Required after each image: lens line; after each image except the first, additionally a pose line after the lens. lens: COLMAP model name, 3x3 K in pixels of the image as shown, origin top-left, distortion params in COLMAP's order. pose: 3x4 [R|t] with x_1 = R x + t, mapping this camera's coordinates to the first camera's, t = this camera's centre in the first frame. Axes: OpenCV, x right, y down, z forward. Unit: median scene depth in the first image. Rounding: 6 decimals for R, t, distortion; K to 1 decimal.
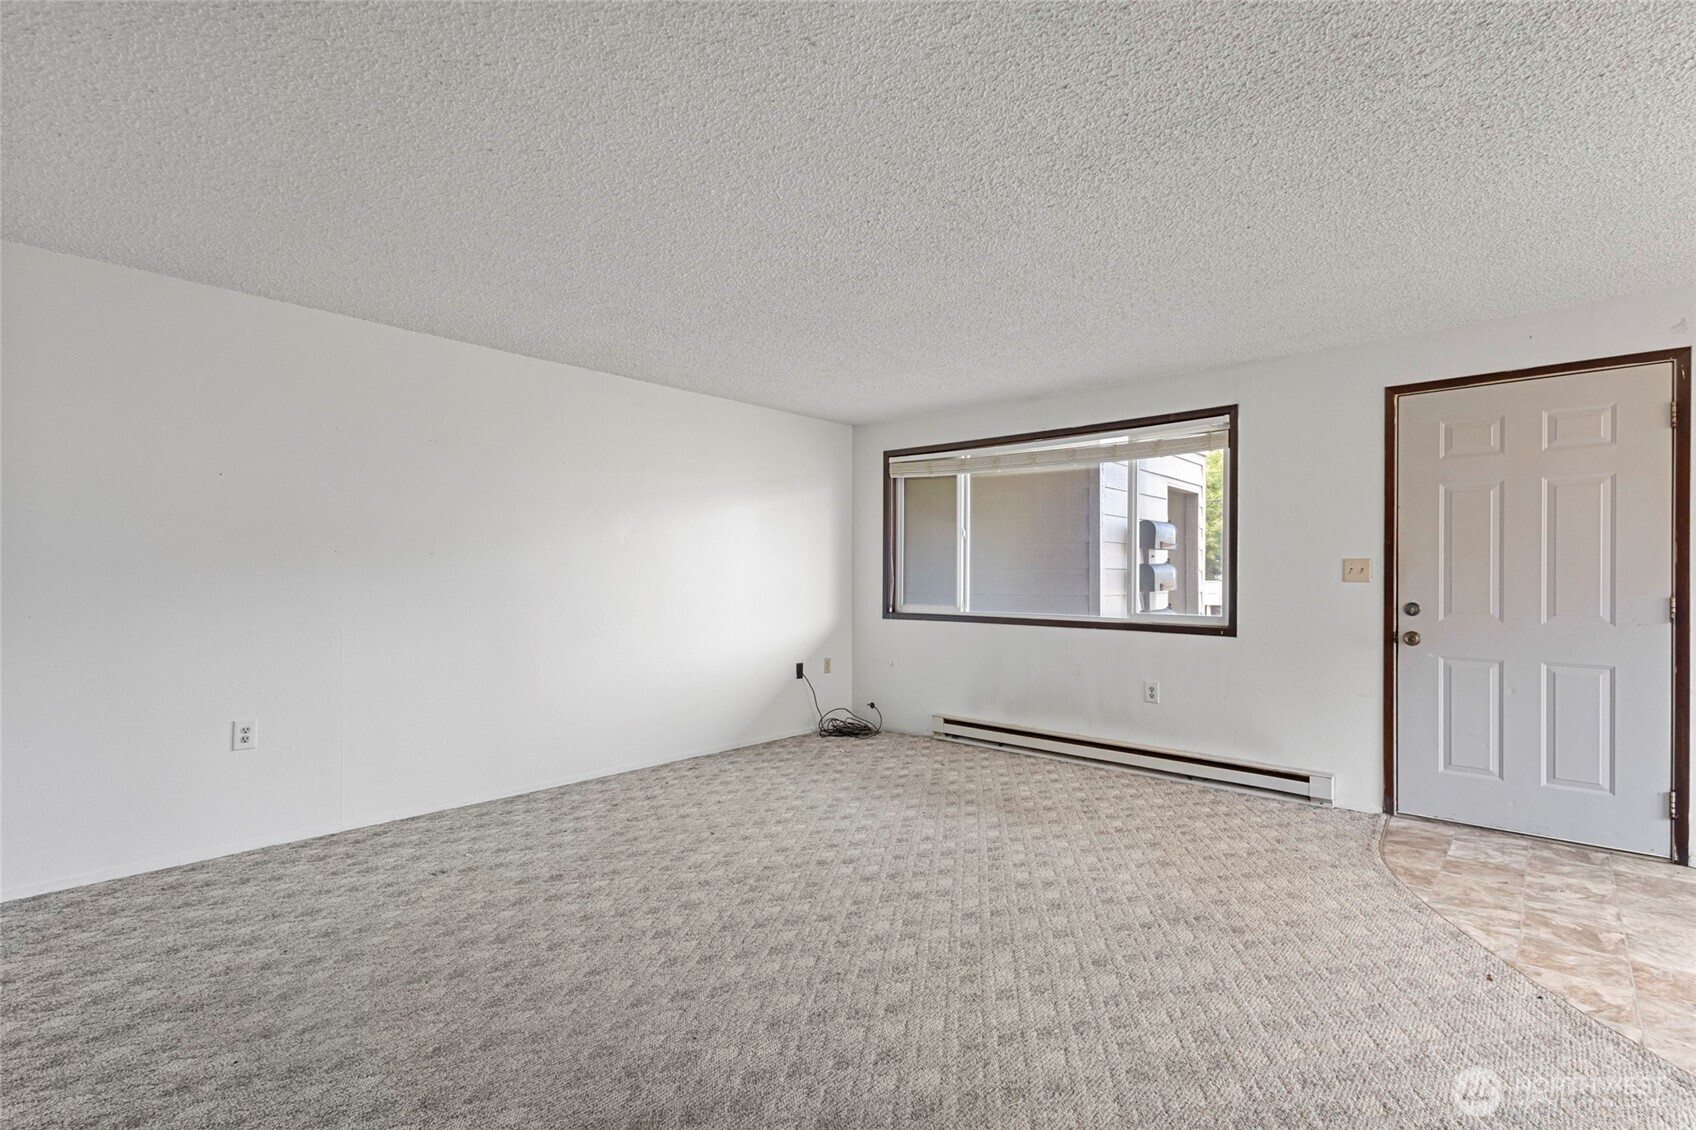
lens RADIAL K [[787.3, 0, 852.9], [0, 787.3, 633.8], [0, 0, 1]] dist [0.014116, -0.000307]
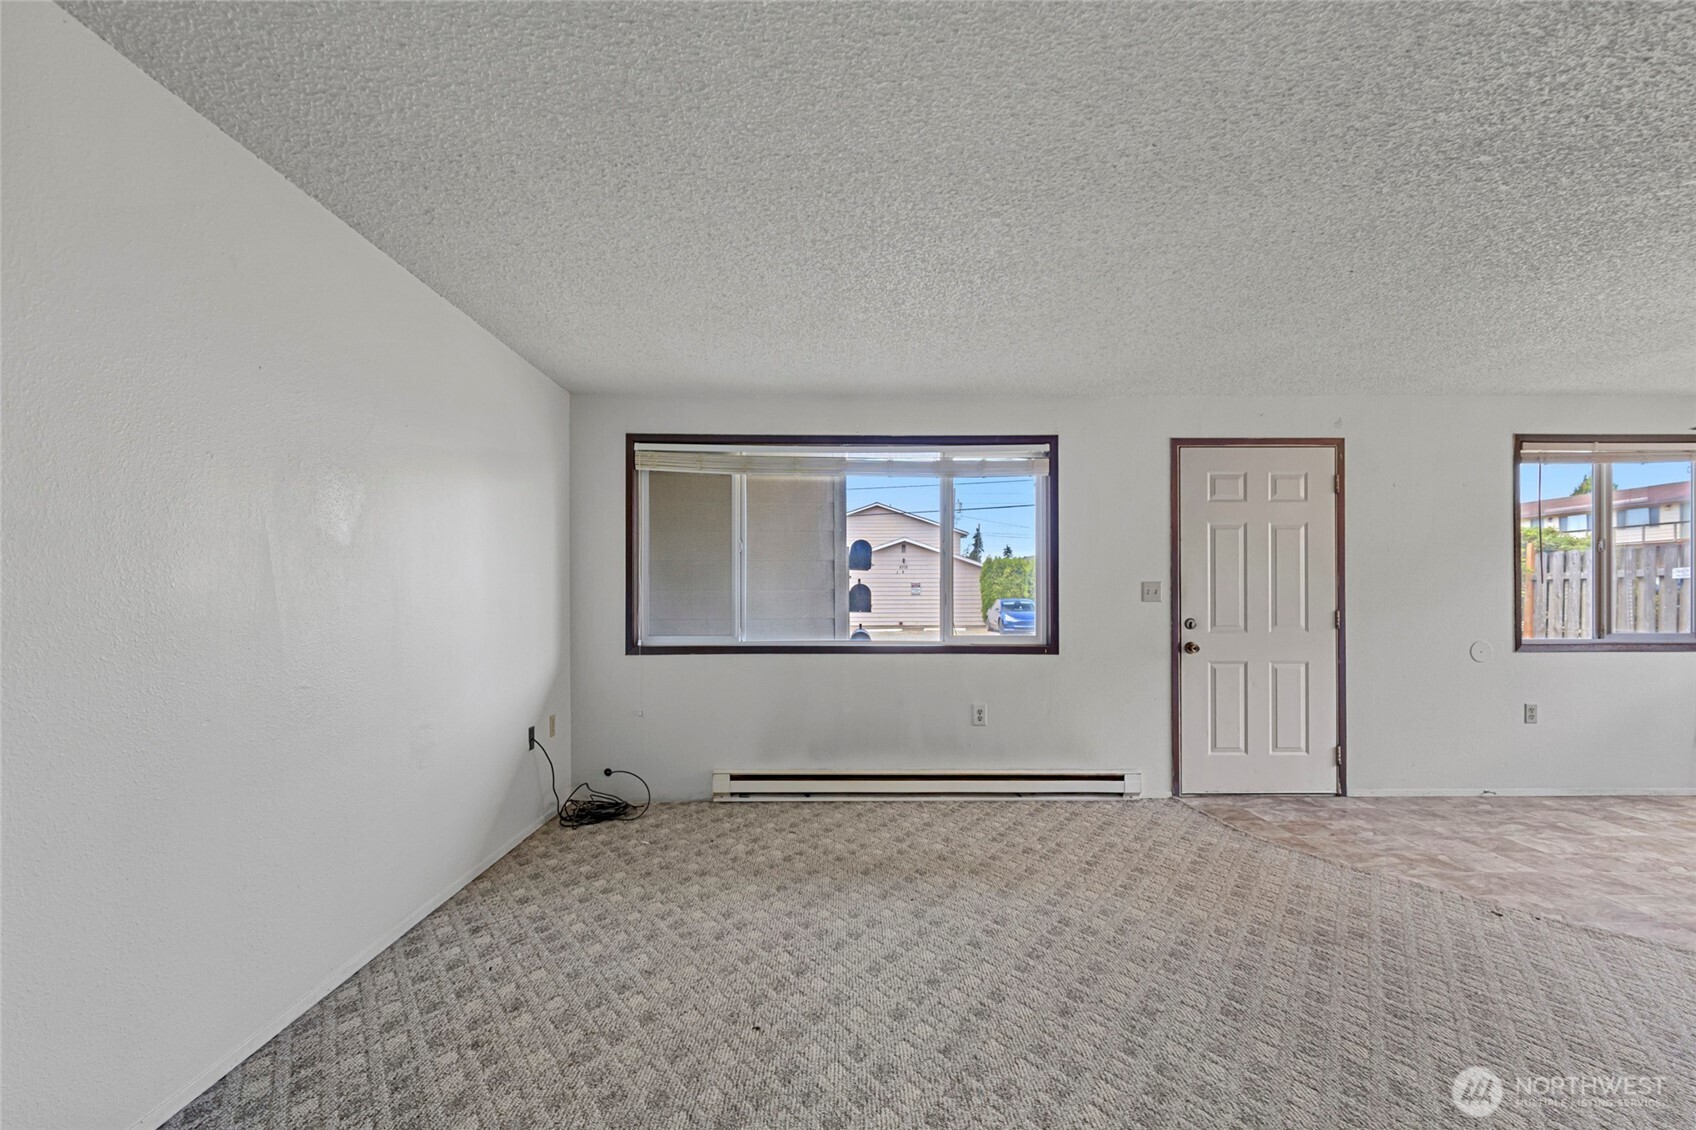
lens RADIAL K [[787.3, 0, 852.0], [0, 787.3, 631.3], [0, 0, 1]] dist [0.014116, -0.000307]
pose [[0.731939, -0.034296, 0.680506, -0.458334], [0.054072, 0.998506, -0.007837, -0.035261], [-0.679221, 0.042532, 0.732700, 0.434938]]
